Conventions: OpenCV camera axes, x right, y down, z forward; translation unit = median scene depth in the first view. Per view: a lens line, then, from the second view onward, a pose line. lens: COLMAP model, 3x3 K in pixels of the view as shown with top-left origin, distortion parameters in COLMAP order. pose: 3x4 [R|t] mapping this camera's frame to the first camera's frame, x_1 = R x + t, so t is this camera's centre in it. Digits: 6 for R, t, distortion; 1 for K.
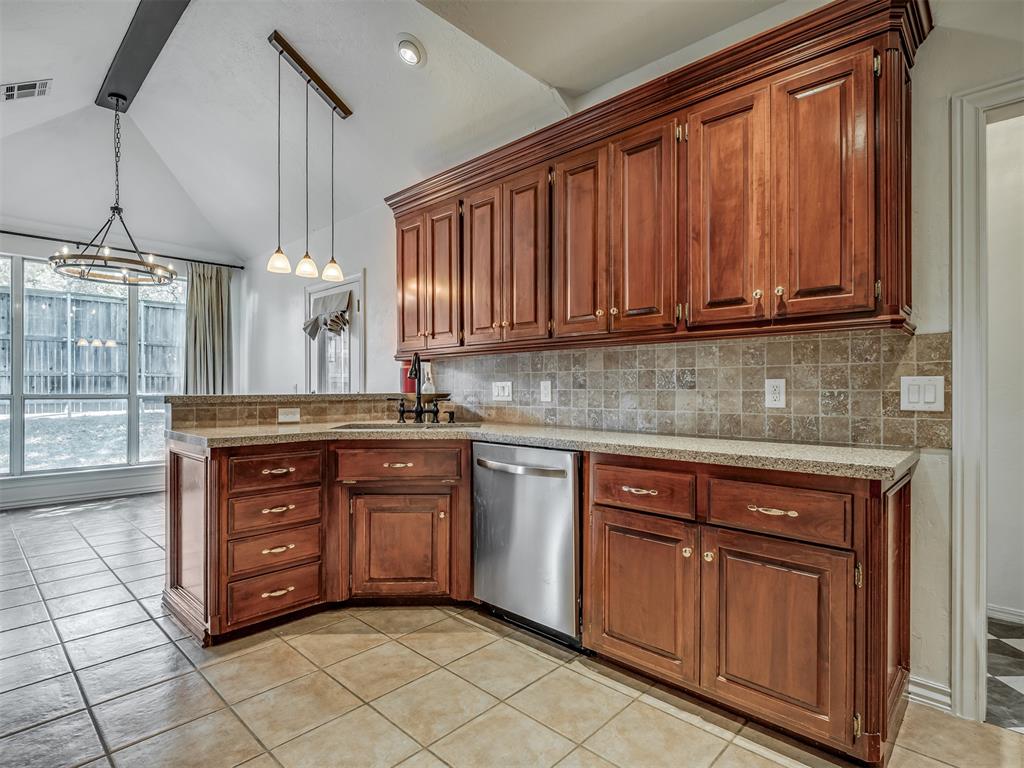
lens RADIAL K [[536.5, 0, 527.2], [0, 536.5, 386.6], [0, 0, 1]] dist [-0.000218, -0.005144]
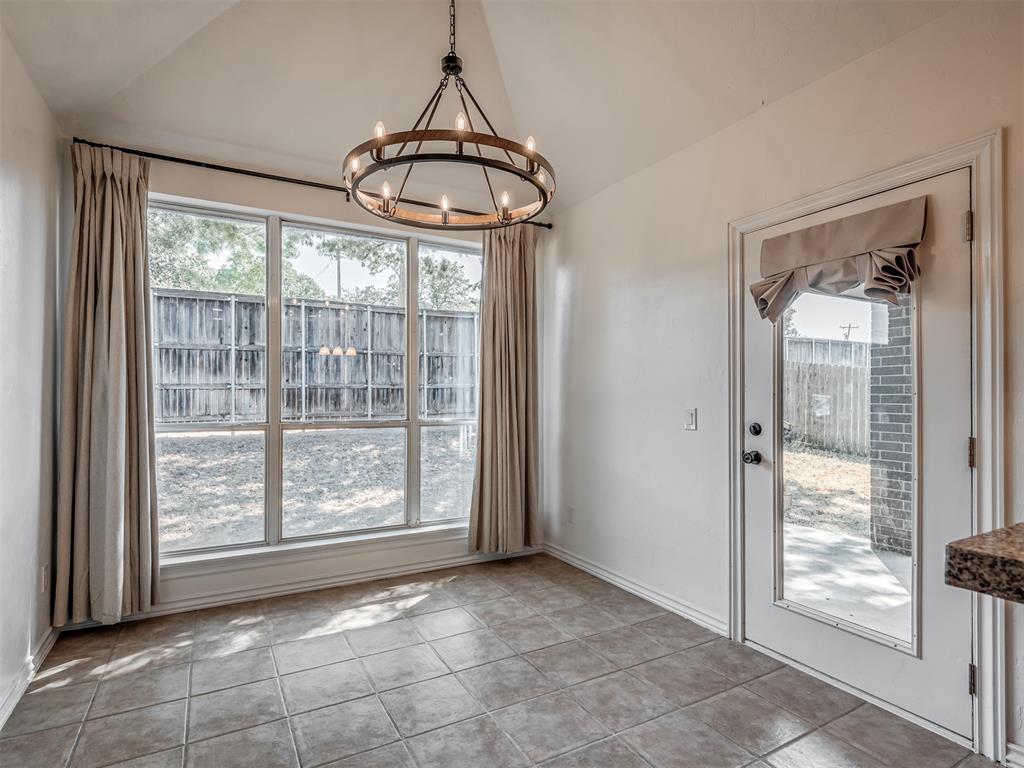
lens RADIAL K [[536.5, 0, 511.5], [0, 536.5, 391.5], [0, 0, 1]] dist [-0.000218, -0.005144]
pose [[0.952756, -0.000762, -0.303736, -0.221546], [-0.000698, 0.999989, -0.004700, -0.009967], [0.303737, 0.004690, 0.952745, 0.213727]]
